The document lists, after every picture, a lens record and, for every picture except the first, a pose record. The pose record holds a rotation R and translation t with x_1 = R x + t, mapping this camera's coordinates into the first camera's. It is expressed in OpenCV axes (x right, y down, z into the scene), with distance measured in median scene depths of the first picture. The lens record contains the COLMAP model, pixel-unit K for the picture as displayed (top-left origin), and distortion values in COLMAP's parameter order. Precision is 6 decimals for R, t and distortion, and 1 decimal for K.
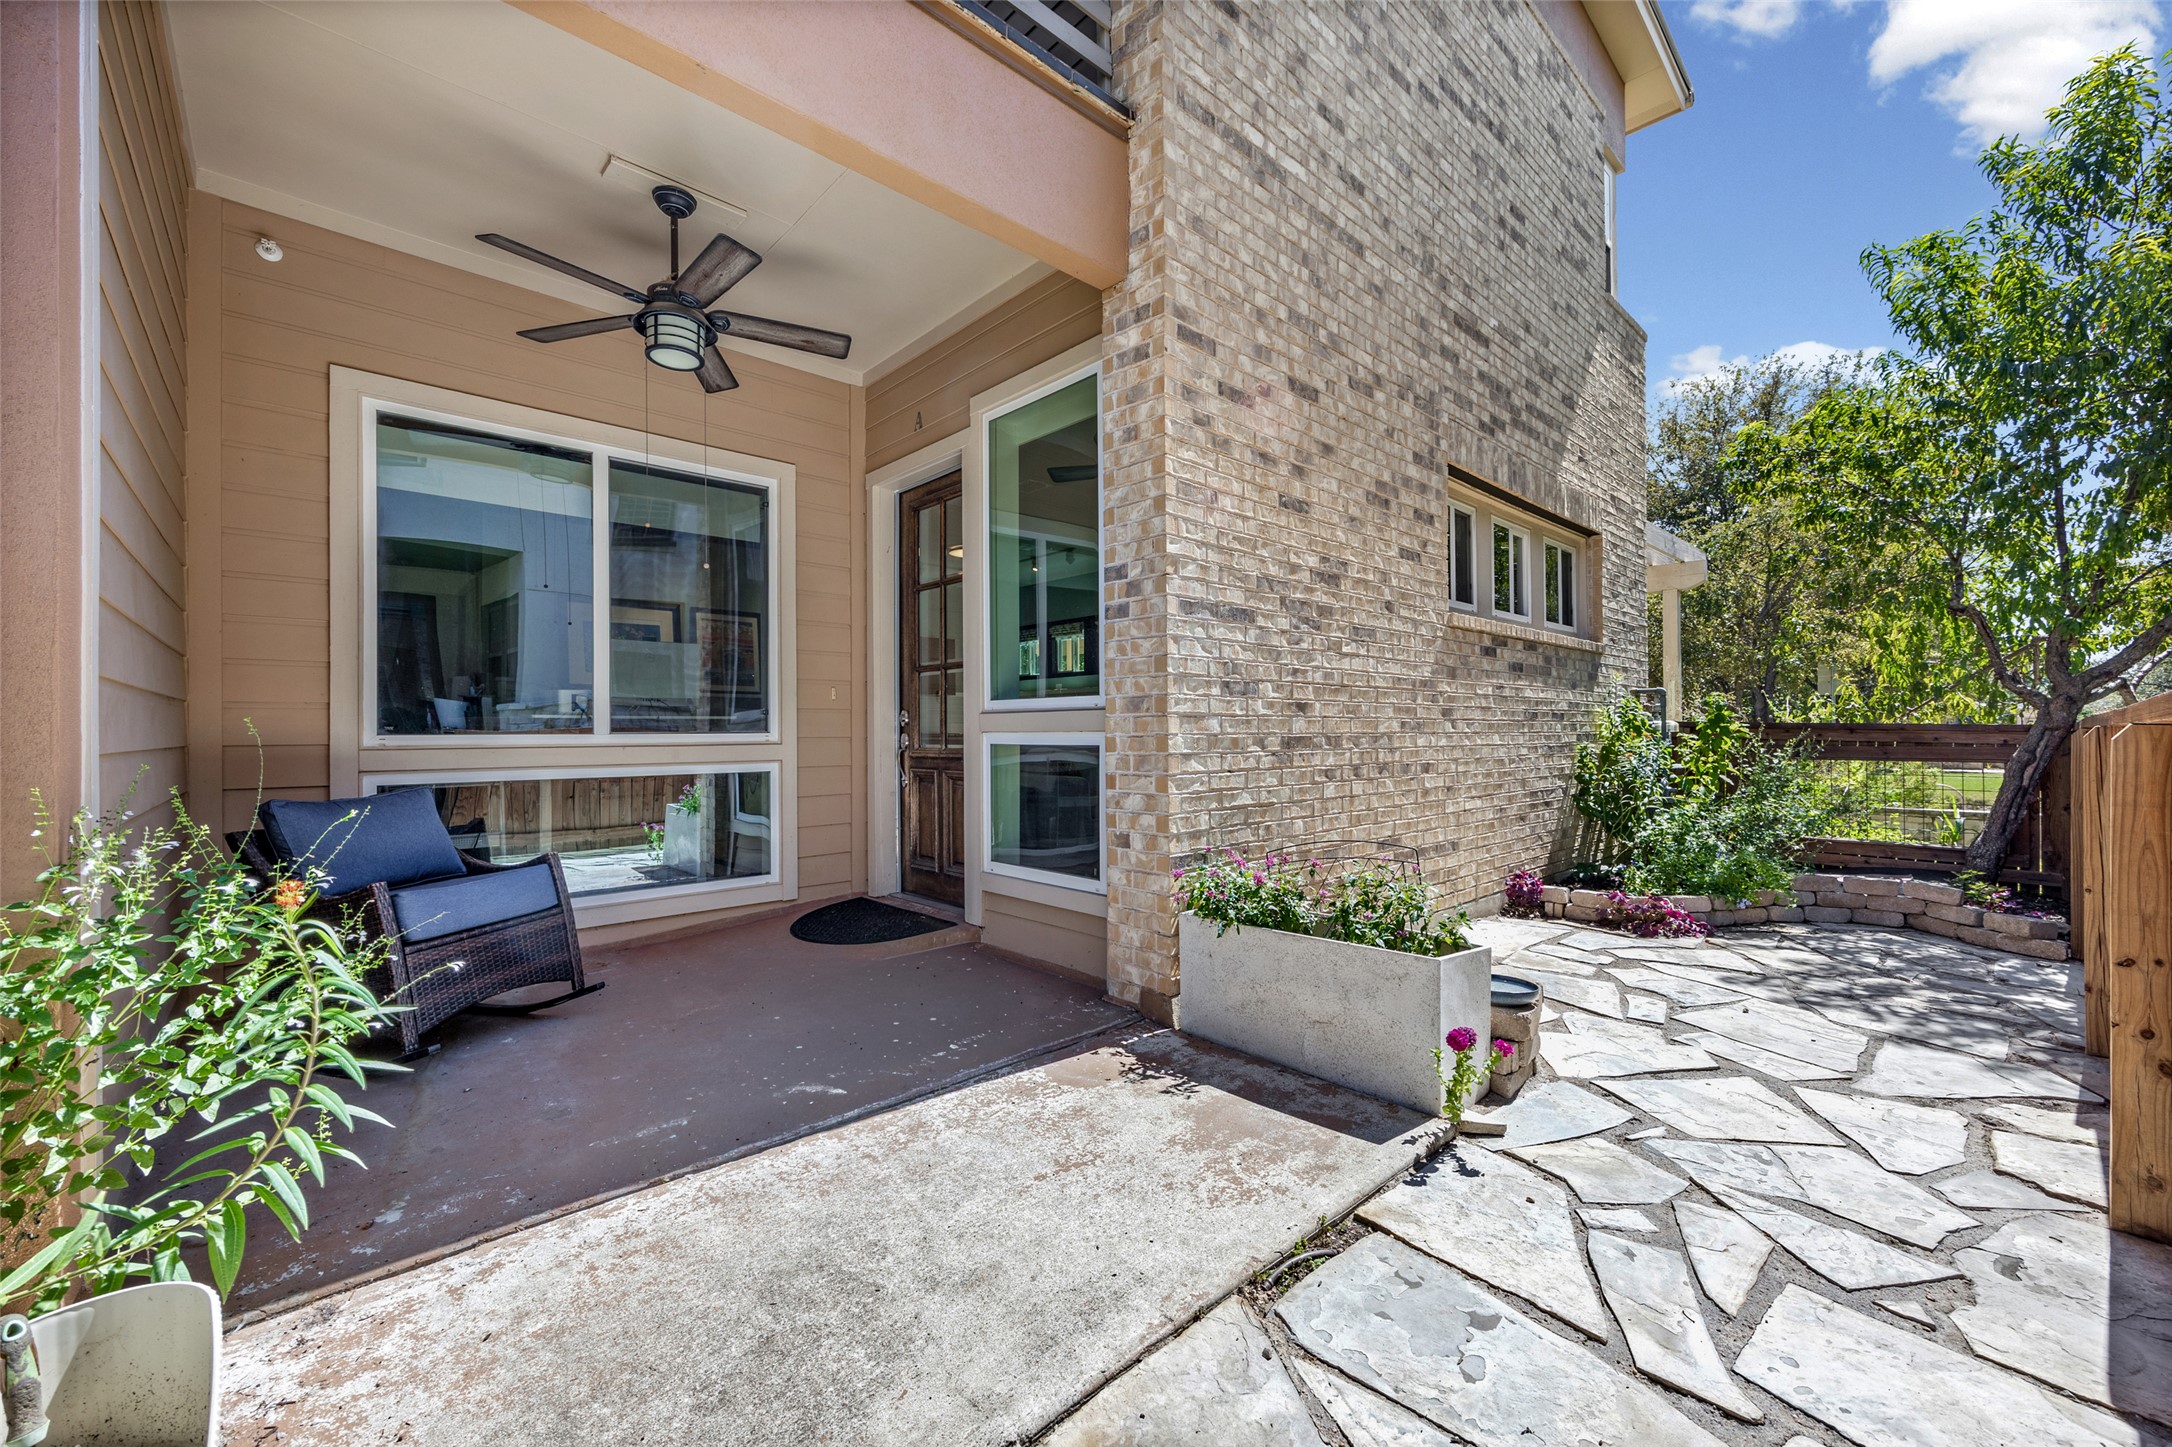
lens RADIAL K [[870.2, 0, 1076.1], [0, 870.2, 717.0], [0, 0, 1]] dist [0.000261, -0.000121]
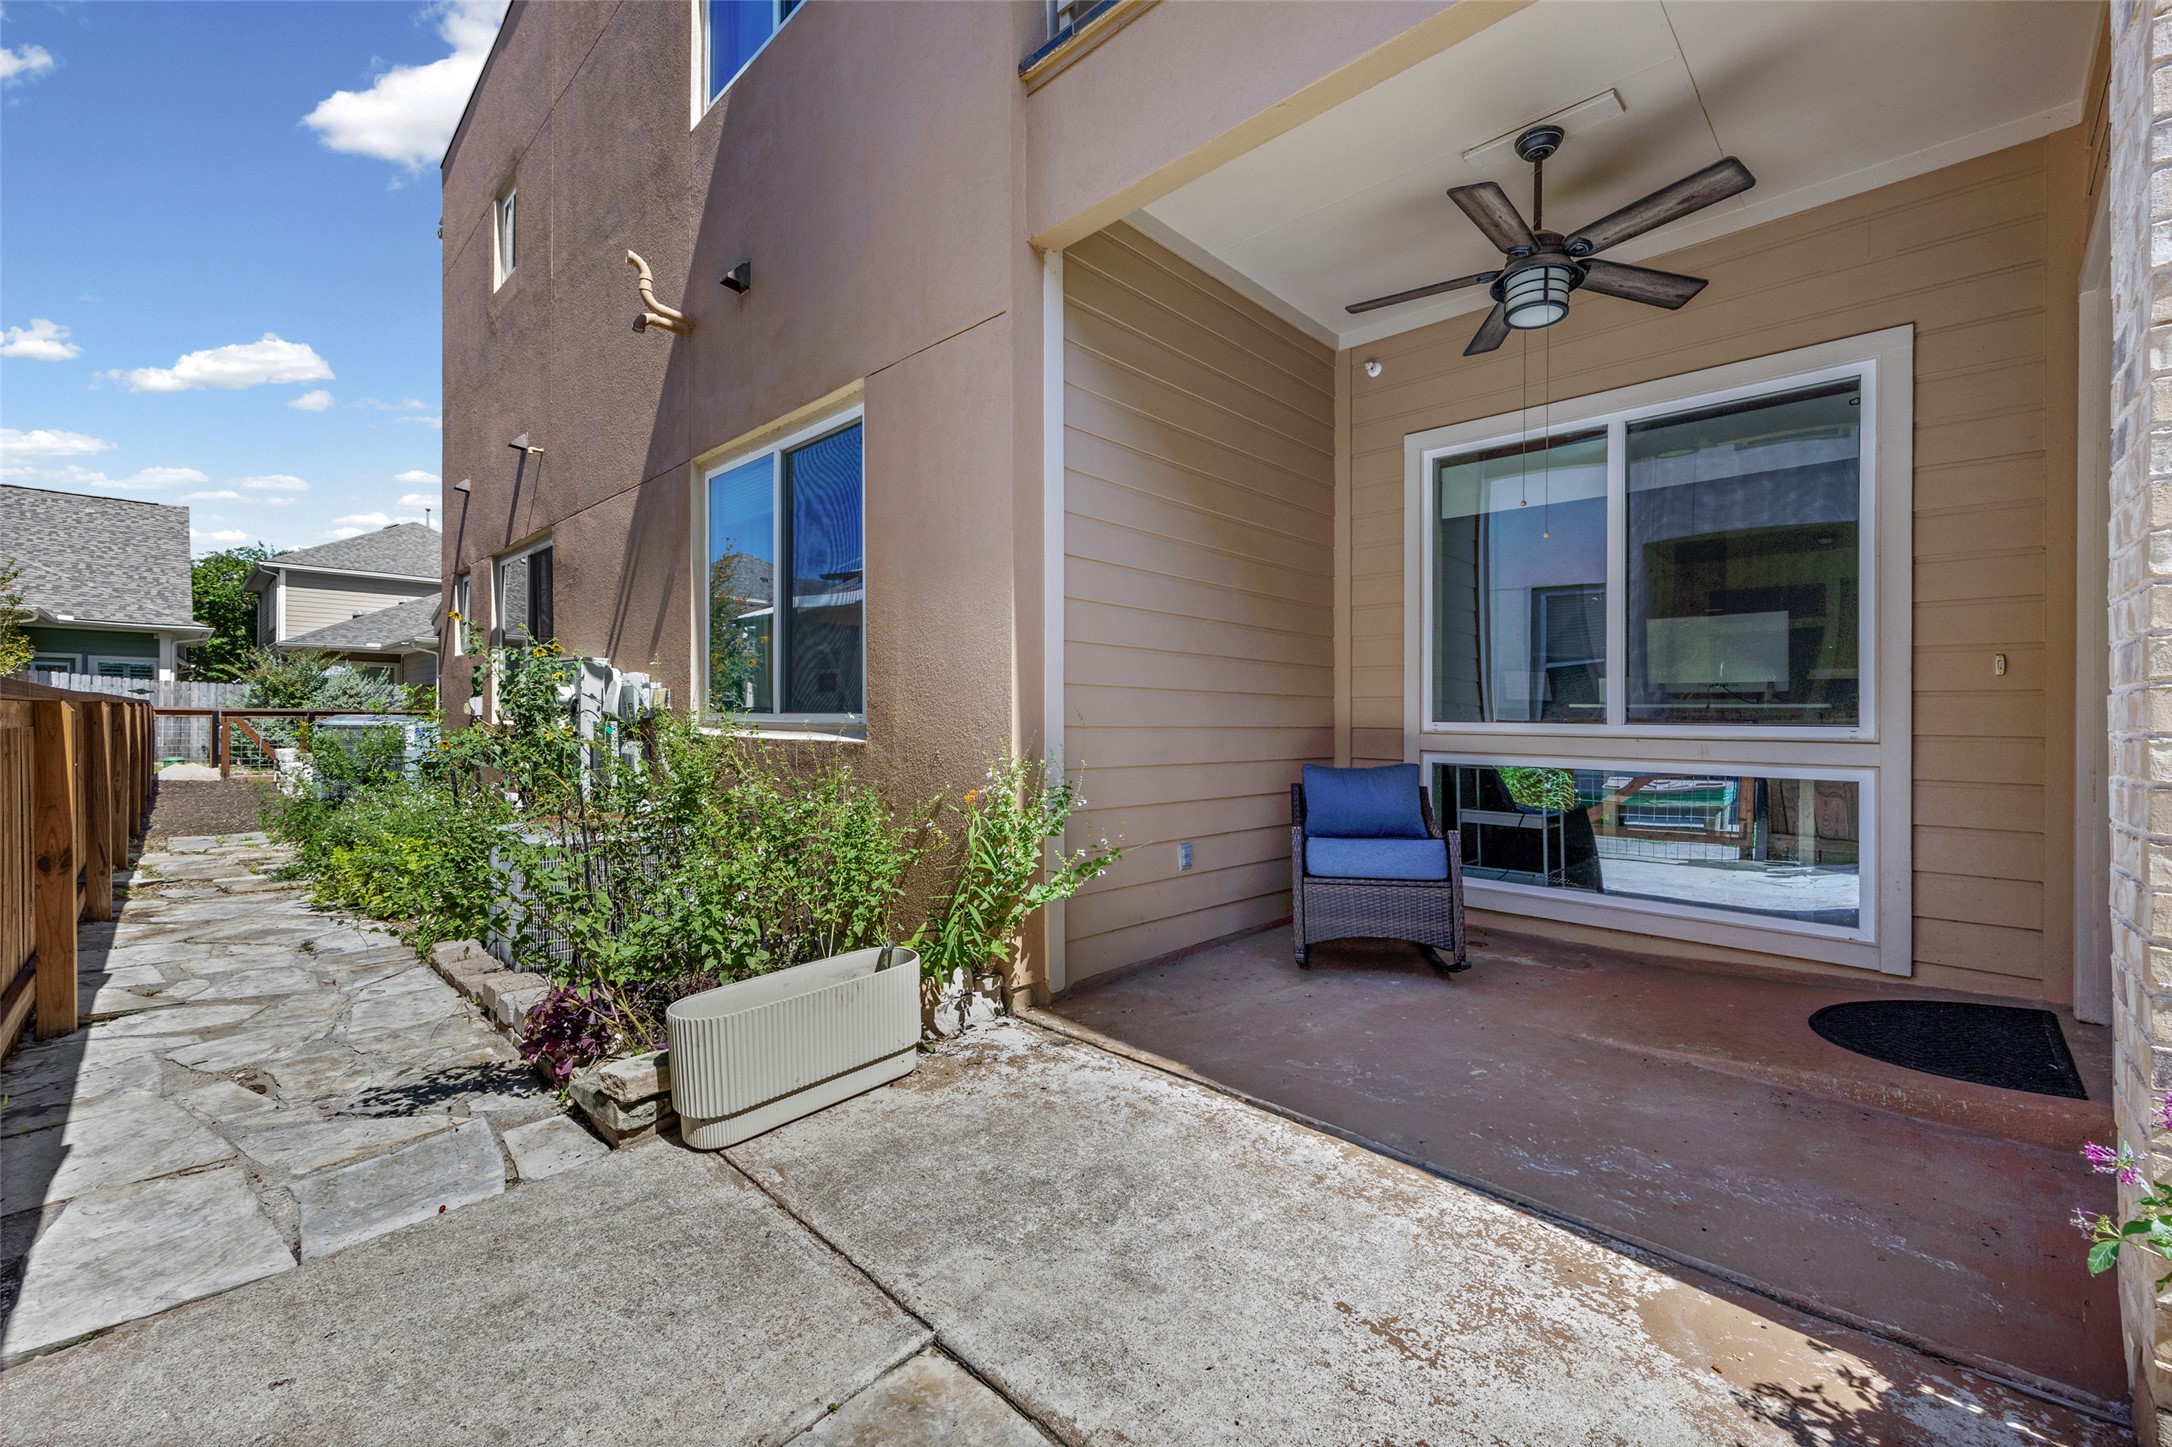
lens RADIAL K [[870.2, 0, 1075.7], [0, 870.2, 724.9], [0, 0, 1]] dist [0.000261, -0.000121]
pose [[0.053970, 0.013546, -0.998451, 0.488956], [0.001790, 0.999905, 0.013662, 0.009152], [0.998541, -0.002525, 0.053940, 0.513266]]
